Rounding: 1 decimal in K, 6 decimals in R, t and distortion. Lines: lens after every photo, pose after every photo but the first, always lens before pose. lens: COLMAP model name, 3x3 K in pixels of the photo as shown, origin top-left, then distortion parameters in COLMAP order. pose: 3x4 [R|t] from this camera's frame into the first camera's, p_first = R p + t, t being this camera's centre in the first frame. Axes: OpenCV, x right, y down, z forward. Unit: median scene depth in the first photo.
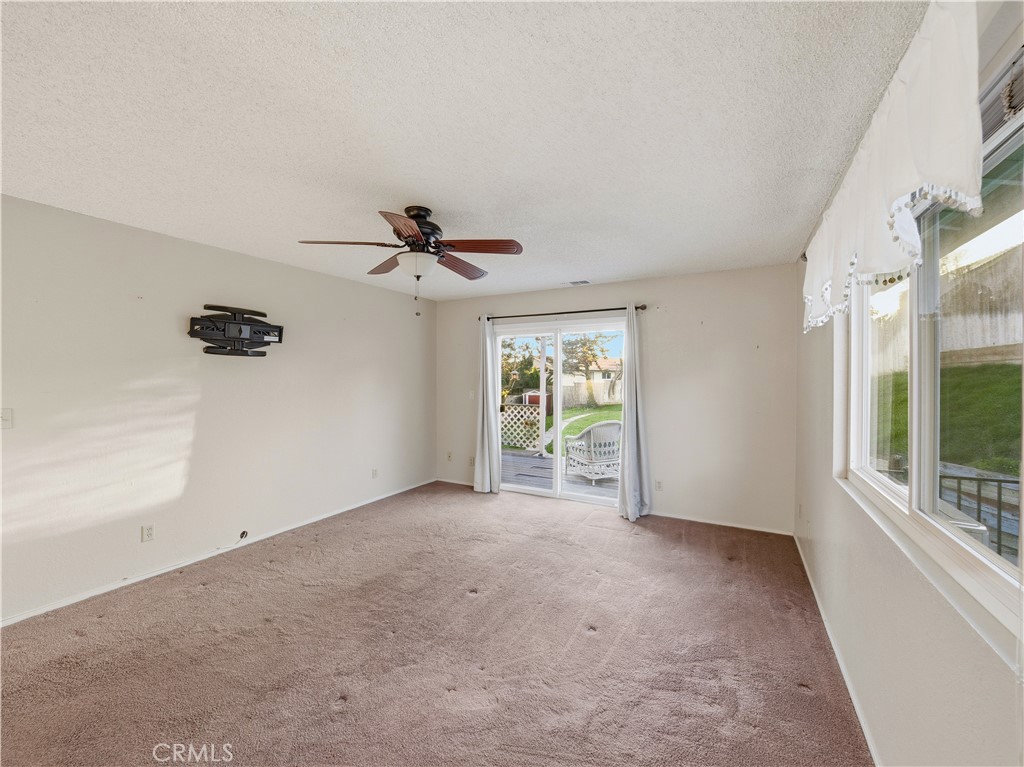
lens RADIAL K [[407.6, 0, 516.4], [0, 407.6, 380.4], [0, 0, 1]] dist [-0.028069, 0.005872]
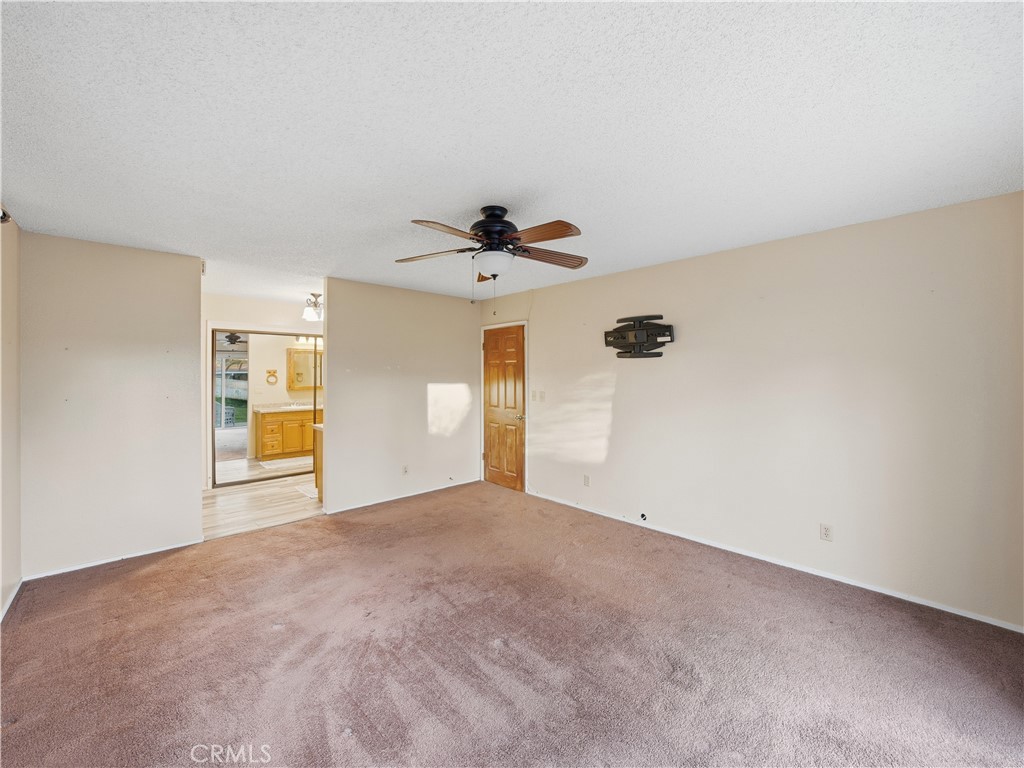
lens RADIAL K [[407.6, 0, 516.4], [0, 407.6, 380.9], [0, 0, 1]] dist [-0.028069, 0.005872]
pose [[-0.293241, 0.006566, -0.956016, 0.490877], [-0.014878, 0.999824, 0.011430, -0.003521], [0.955923, 0.017576, -0.293092, 0.951944]]
